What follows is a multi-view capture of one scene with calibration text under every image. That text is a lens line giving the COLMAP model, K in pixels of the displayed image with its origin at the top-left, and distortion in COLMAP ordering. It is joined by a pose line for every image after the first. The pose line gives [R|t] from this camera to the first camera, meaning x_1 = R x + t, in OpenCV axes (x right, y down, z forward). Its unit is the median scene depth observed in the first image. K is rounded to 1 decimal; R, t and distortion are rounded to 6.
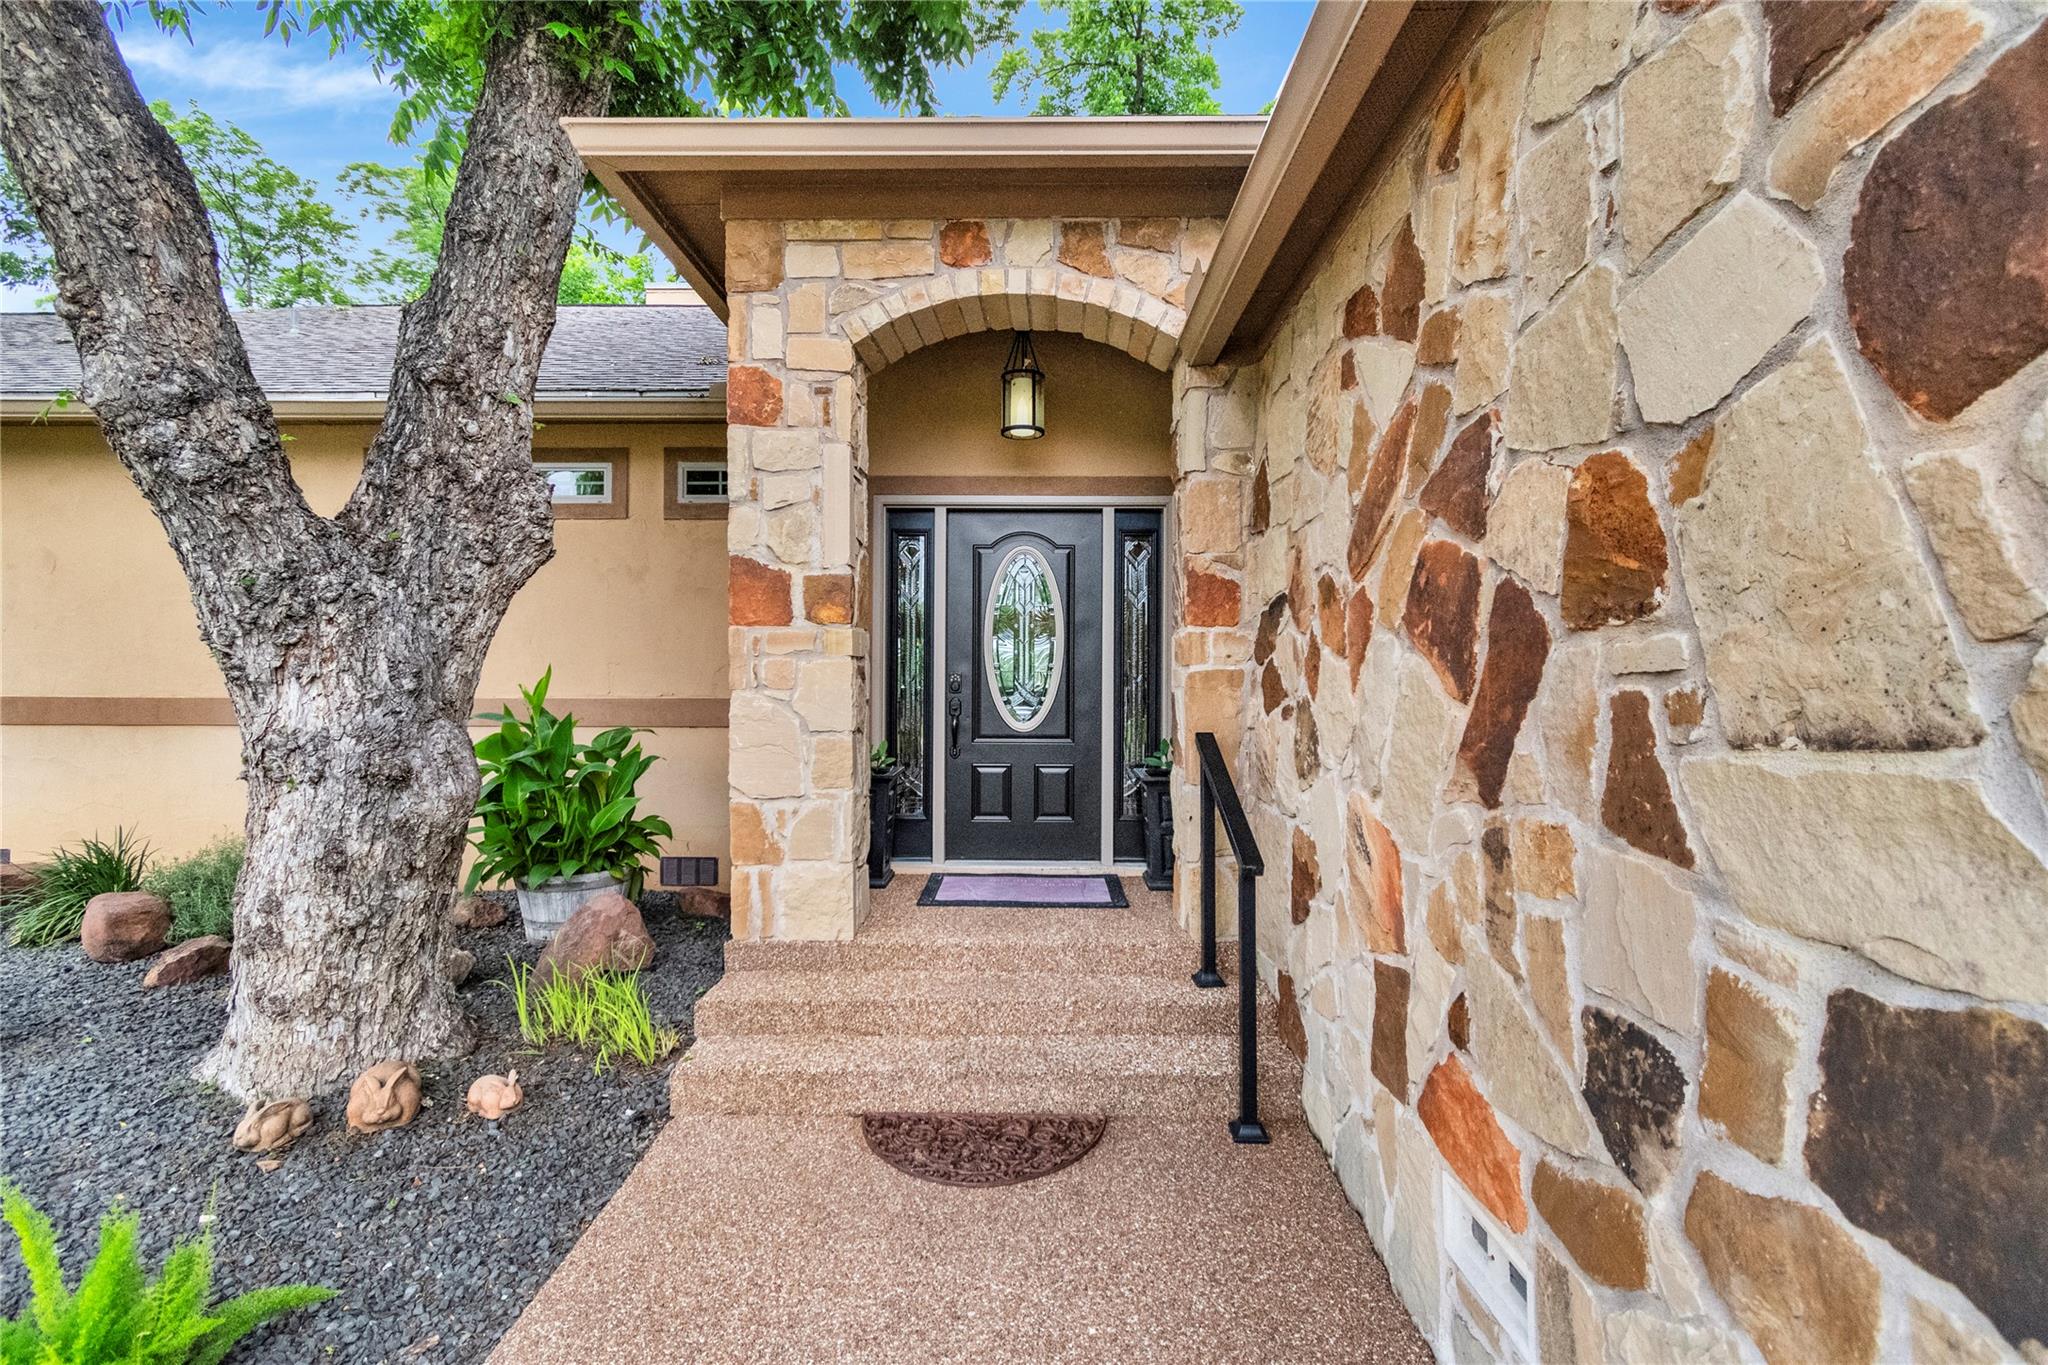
lens RADIAL K [[862.5, 0, 1024.0], [0, 862.5, 682.5], [0, 0, 1]] dist [-0.001108, -0.000177]
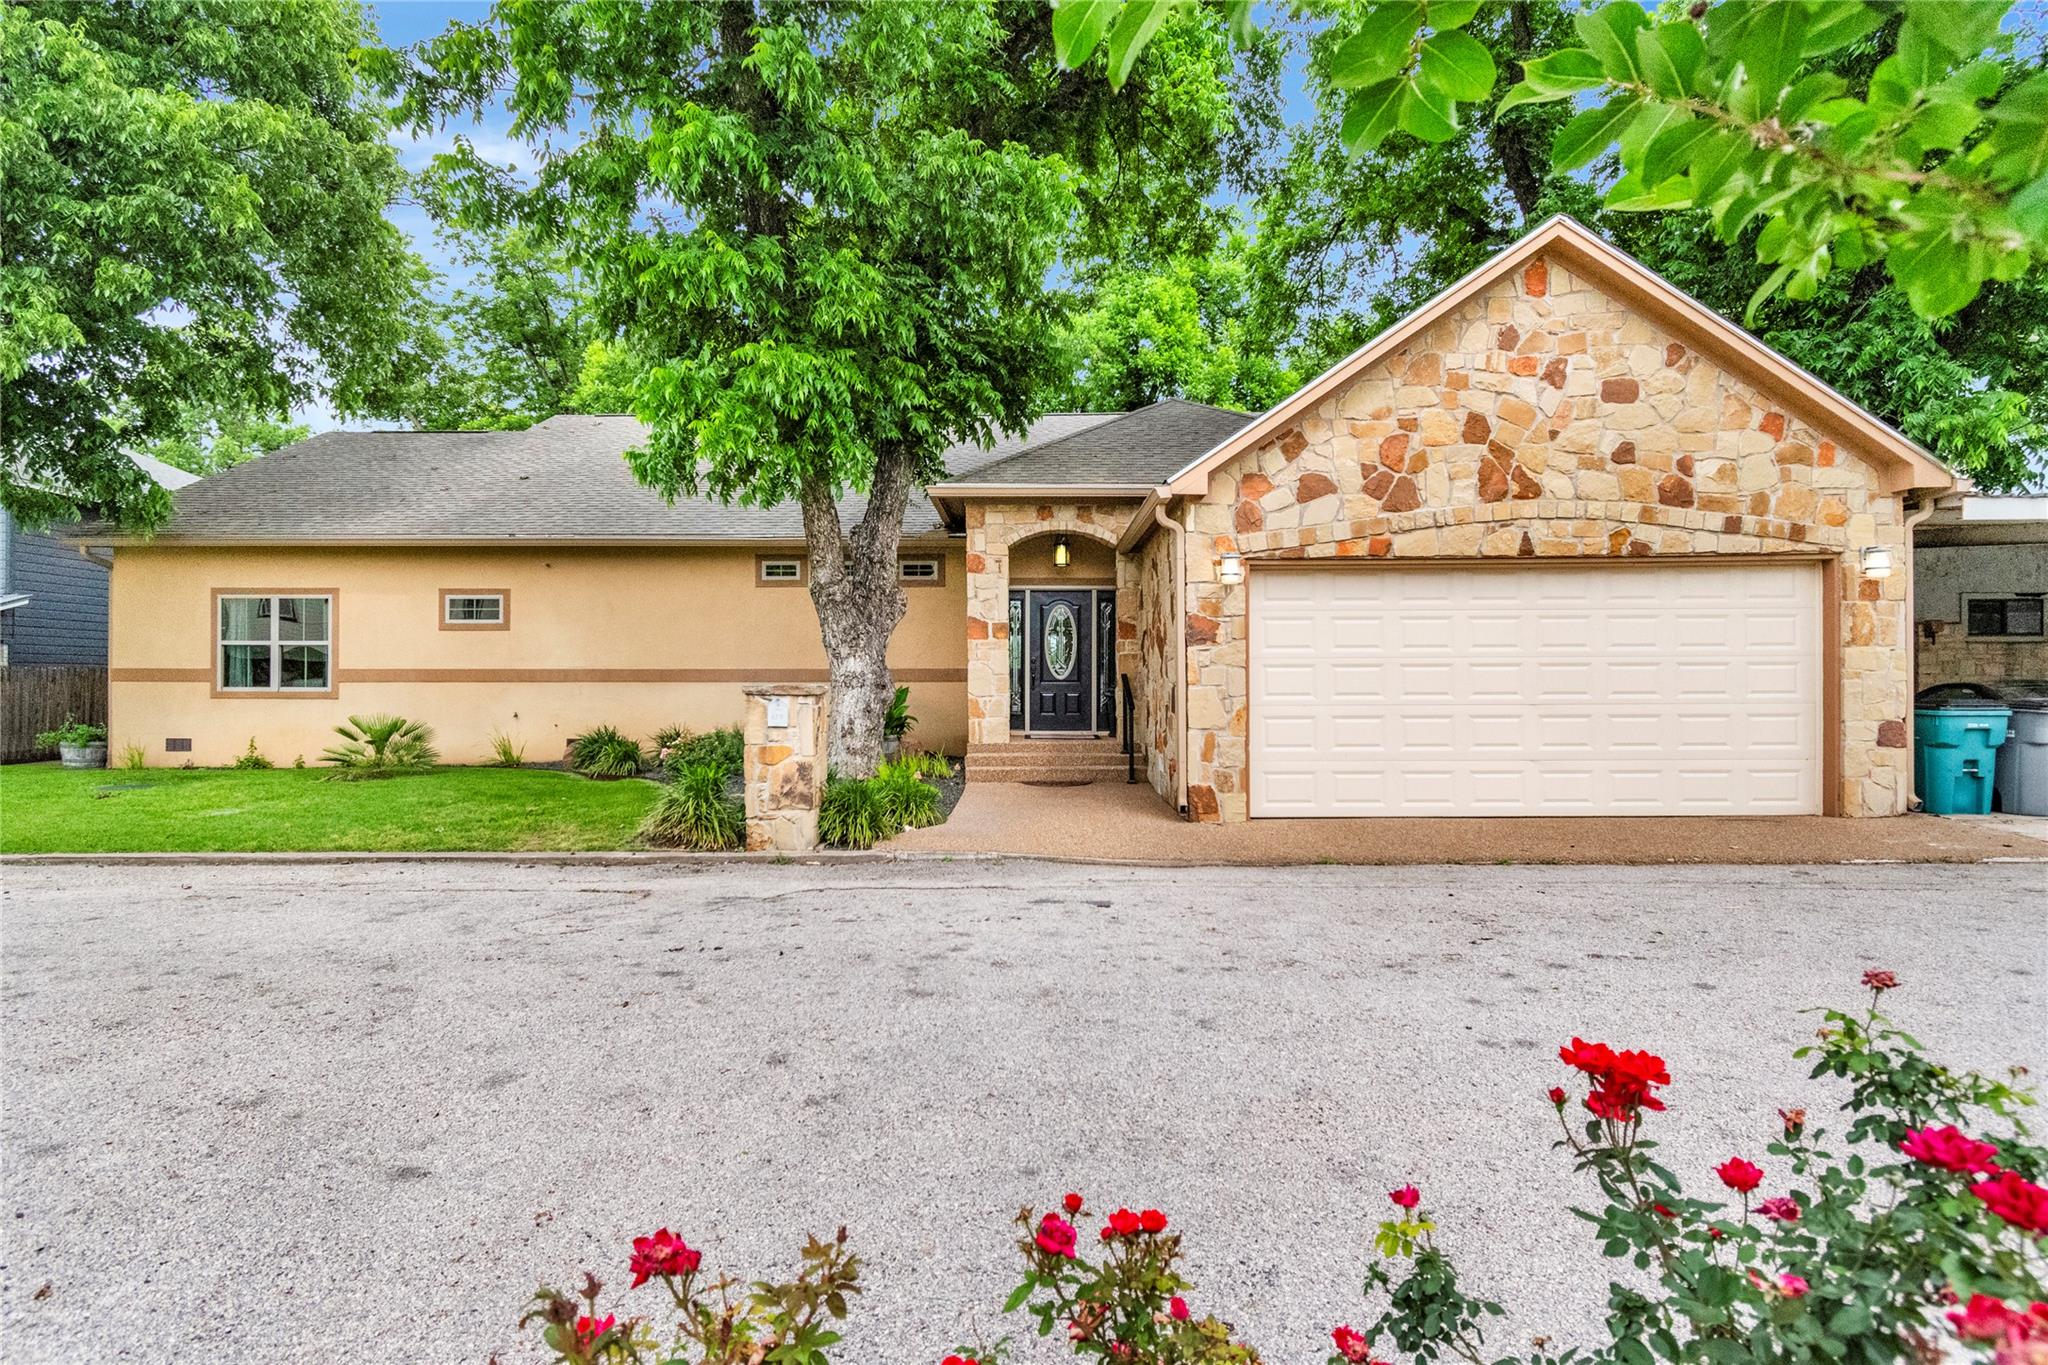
lens RADIAL K [[884.8, 0, 1024.0], [0, 884.8, 682.5], [0, 0, 1]] dist [0.002013, 0.000029]
pose [[0.999982, -0.002751, 0.005339, -0.162382], [0.002705, 0.999959, 0.008605, 0.059296], [-0.005363, -0.008591, 0.999949, -2.113940]]
